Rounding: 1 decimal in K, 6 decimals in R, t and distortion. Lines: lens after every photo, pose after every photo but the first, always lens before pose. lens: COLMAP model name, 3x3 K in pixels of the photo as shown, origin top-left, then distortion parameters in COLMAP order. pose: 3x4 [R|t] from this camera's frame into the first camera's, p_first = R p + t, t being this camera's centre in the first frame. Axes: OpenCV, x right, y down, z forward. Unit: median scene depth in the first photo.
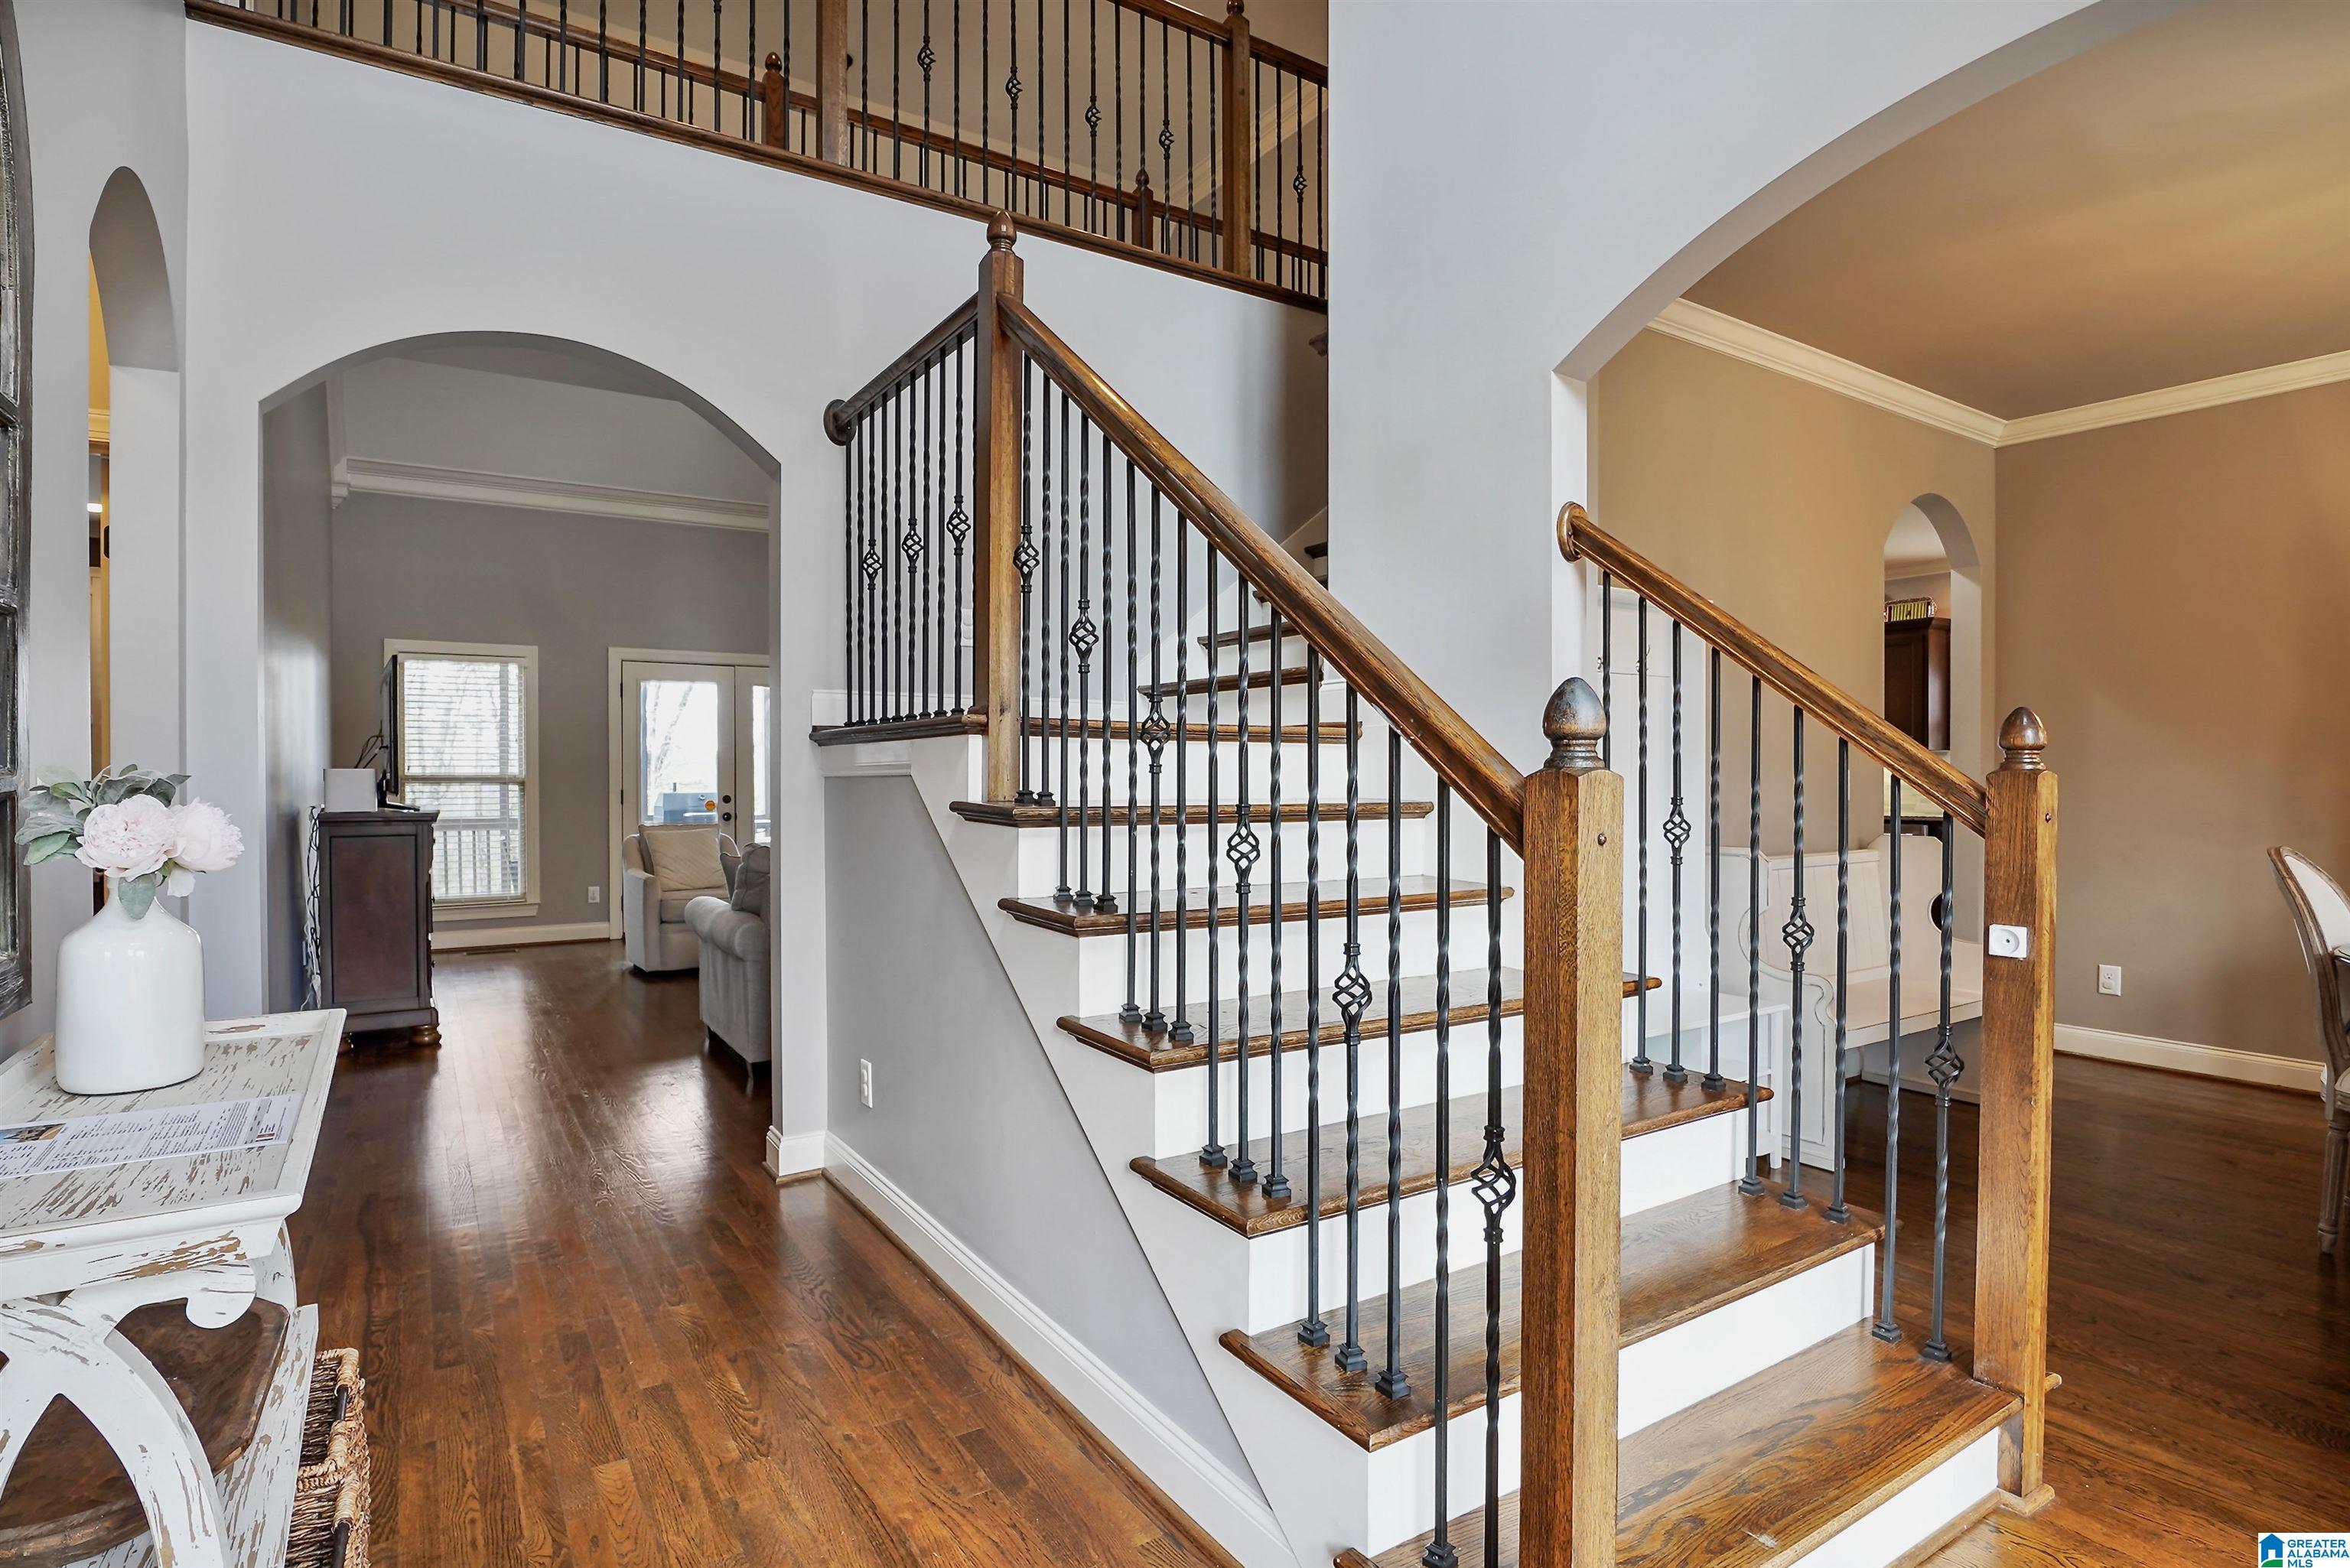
lens RADIAL K [[1172.3, 0, 1167.9], [0, 1172.3, 794.6], [0, 0, 1]] dist [-0.024312, -0.002337]
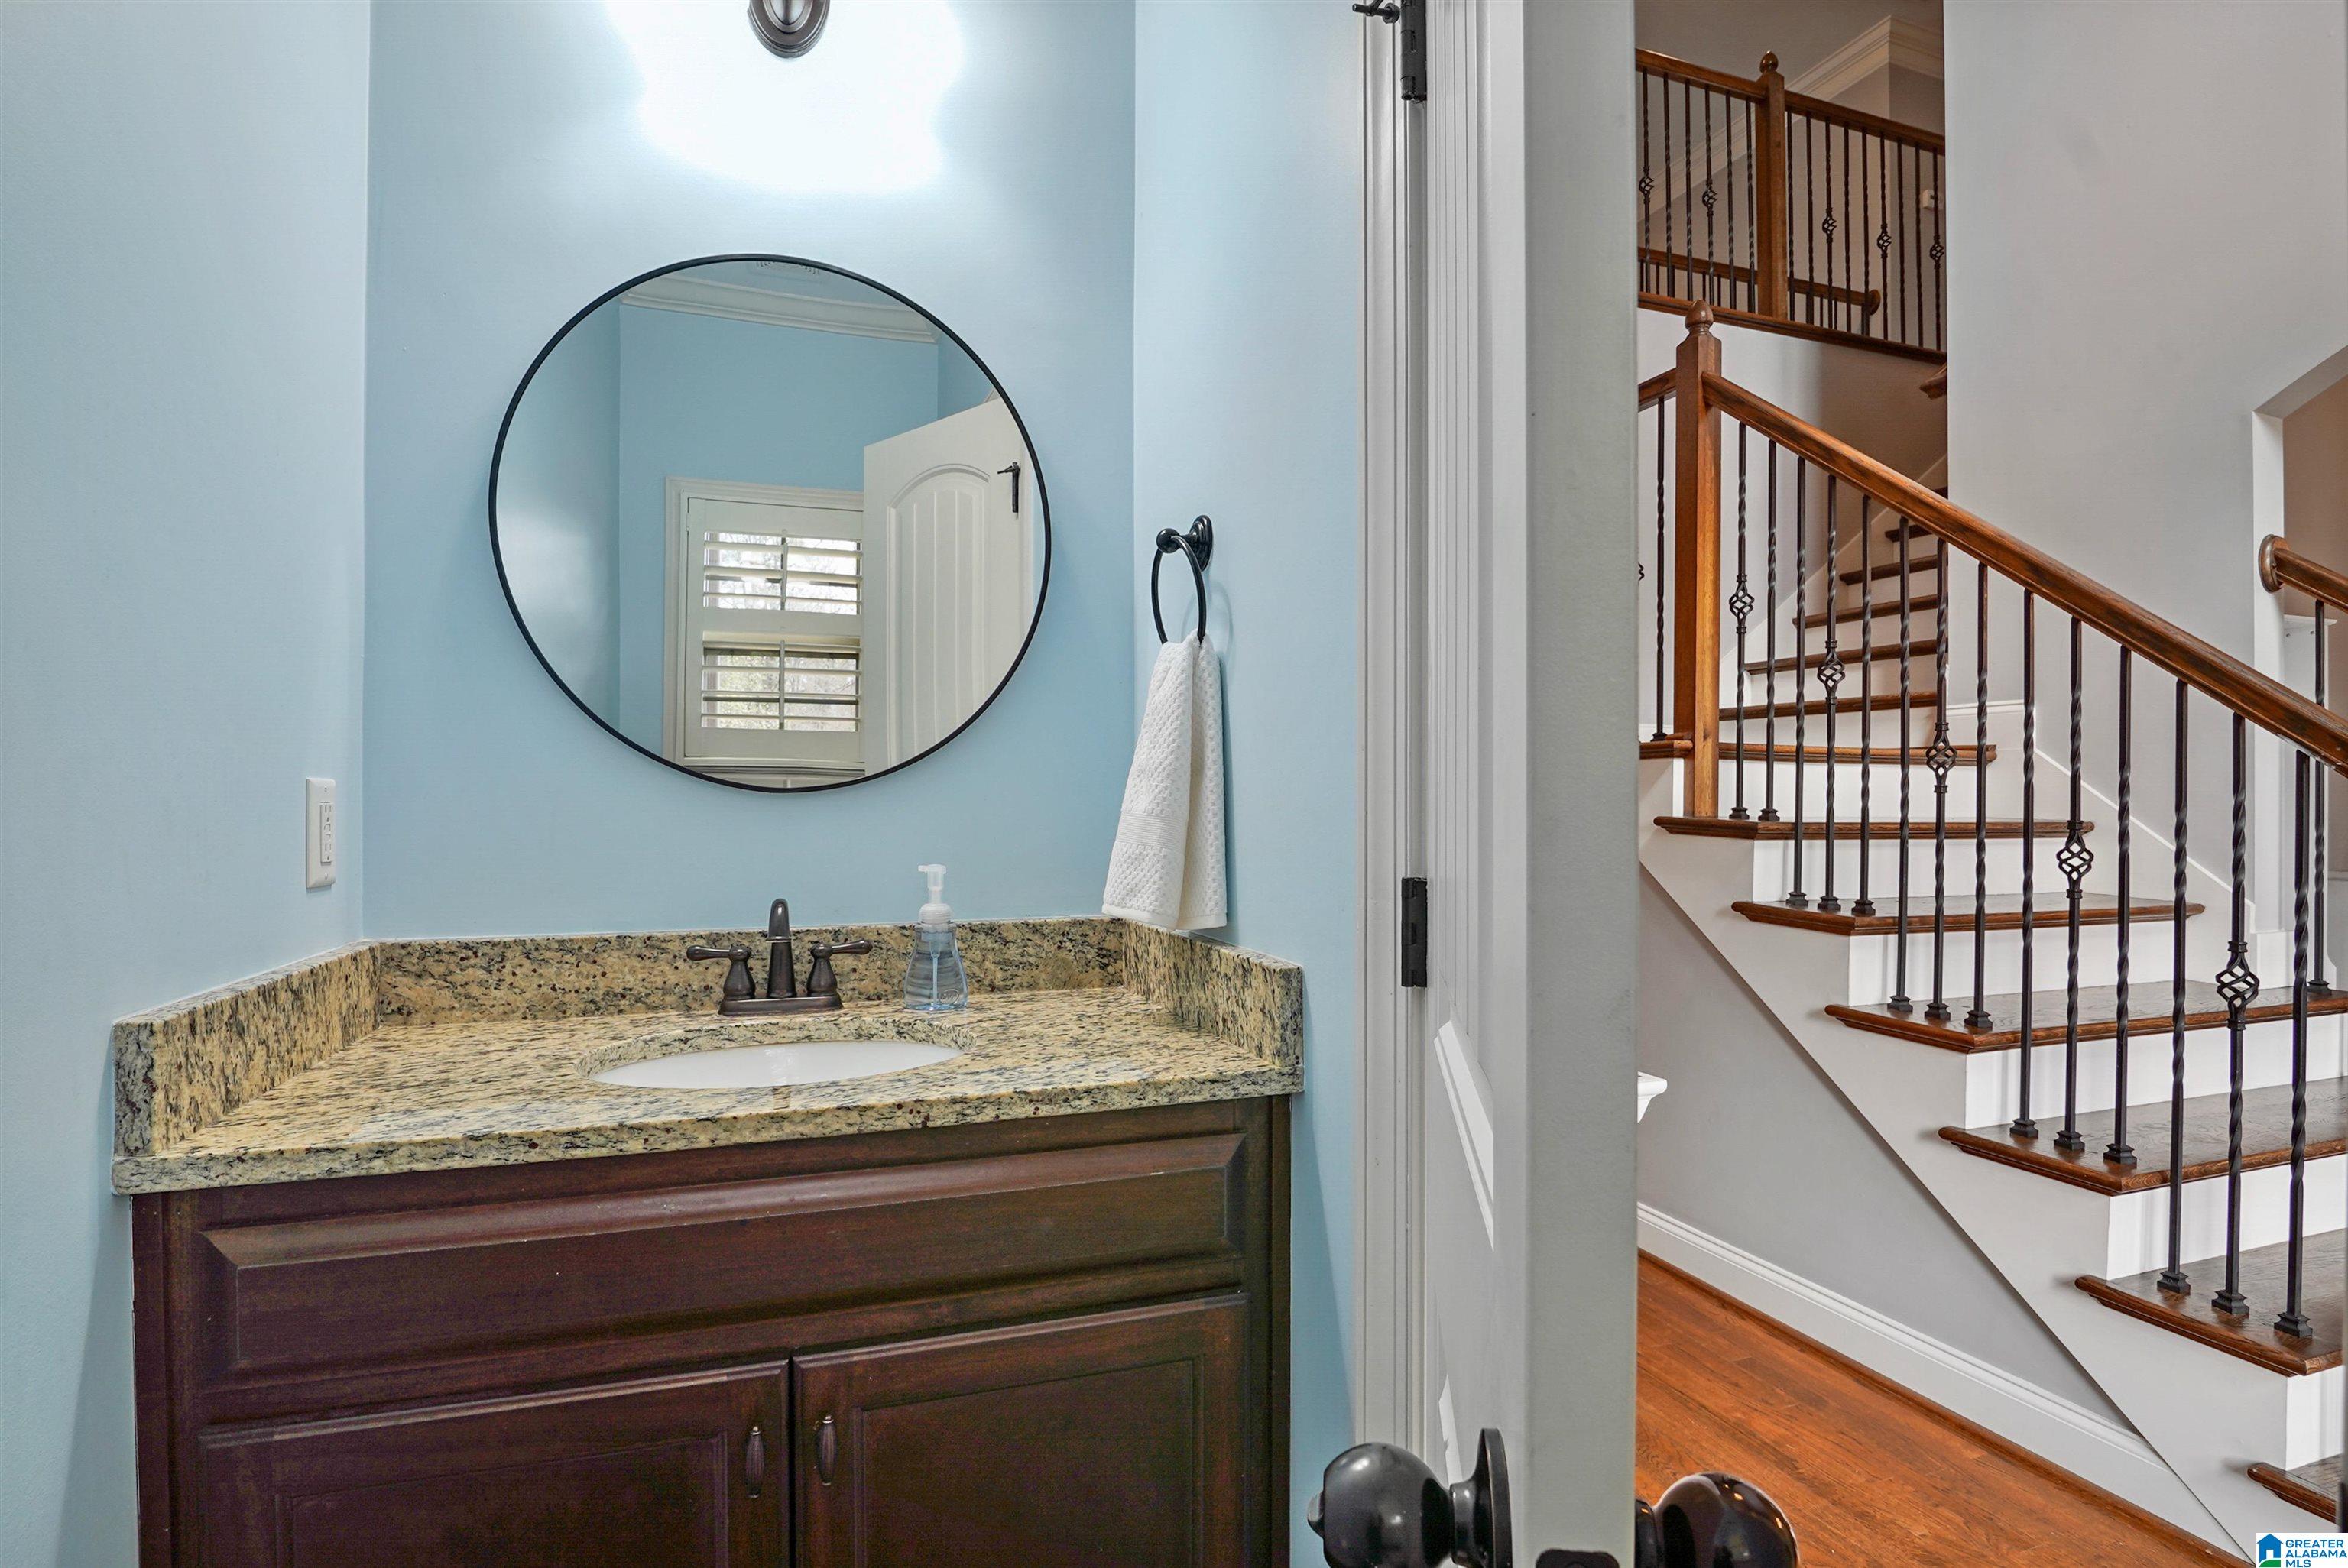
lens RADIAL K [[1143.6, 0, 1174.0], [0, 1143.6, 784.0], [0, 0, 1]] dist [-0.020680, -0.000210]
pose [[0.965614, 0.007310, -0.259878, -0.343899], [-0.012293, 0.999770, -0.017555, -0.000365], [0.259690, 0.020146, 0.965482, -0.211351]]
